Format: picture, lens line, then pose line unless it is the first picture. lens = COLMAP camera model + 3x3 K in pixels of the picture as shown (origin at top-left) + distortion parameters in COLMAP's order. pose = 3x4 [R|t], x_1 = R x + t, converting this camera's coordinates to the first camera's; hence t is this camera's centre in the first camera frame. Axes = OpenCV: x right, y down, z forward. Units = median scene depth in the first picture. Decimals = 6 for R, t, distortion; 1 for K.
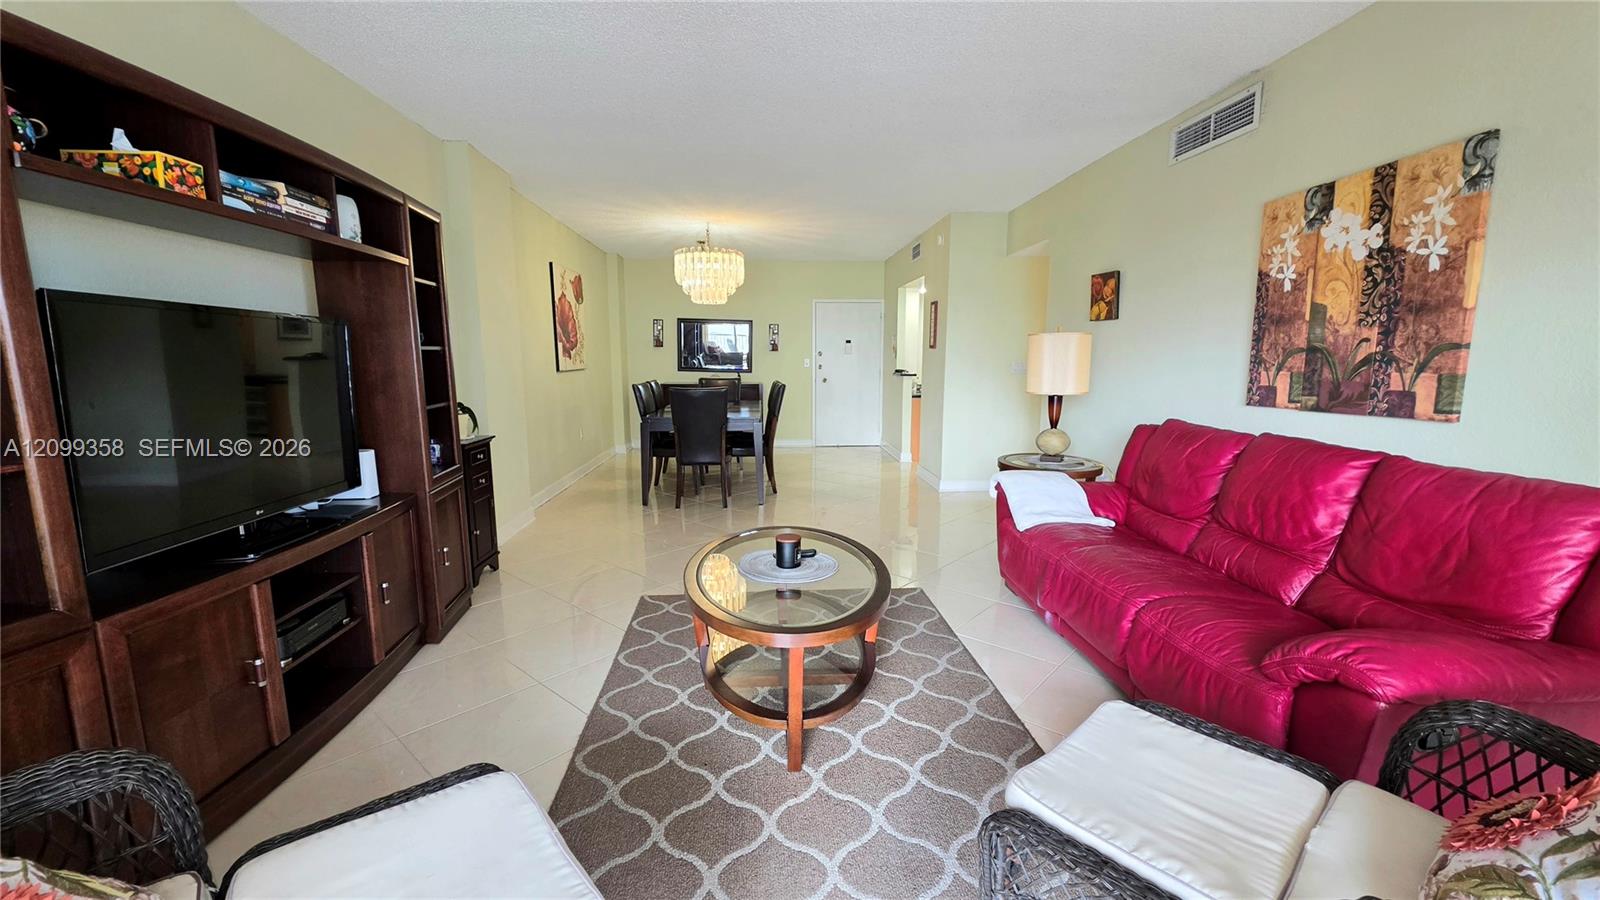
lens RADIAL K [[642.7, 0, 802.9], [0, 642.7, 450.1], [0, 0, 1]] dist [0.002333, -0.001092]
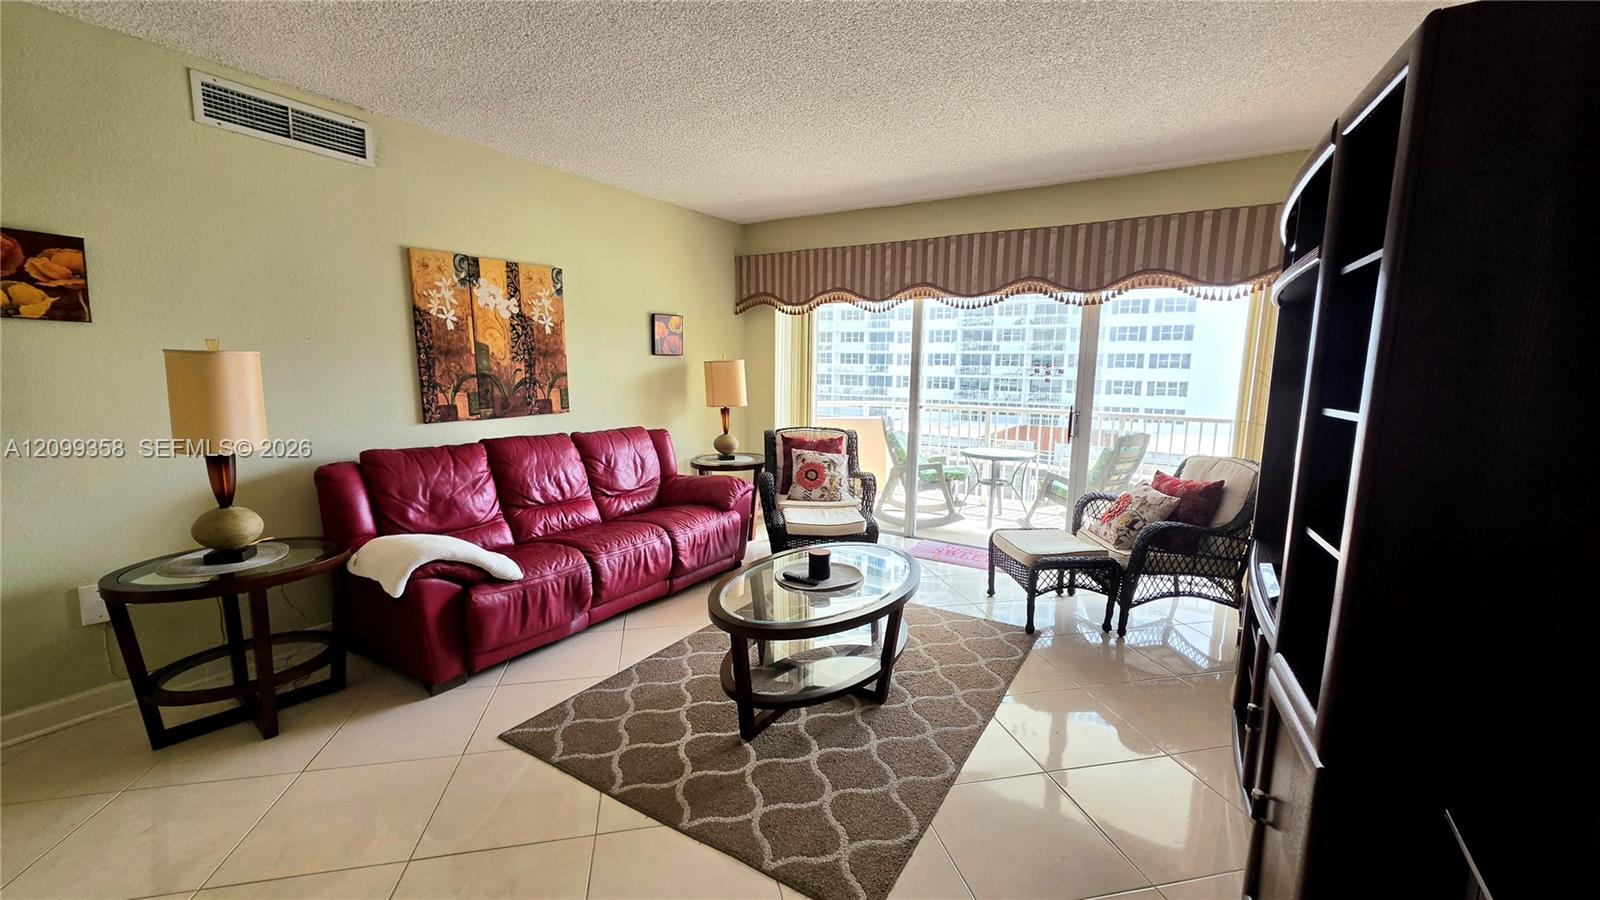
lens RADIAL K [[642.7, 0, 795.8], [0, 642.7, 456.3], [0, 0, 1]] dist [0.002333, -0.001092]
pose [[-0.802779, -0.092617, 0.589040, -0.616293], [0.074606, 0.964499, 0.253330, -0.302178], [-0.591591, 0.247314, -0.767370, 1.782031]]
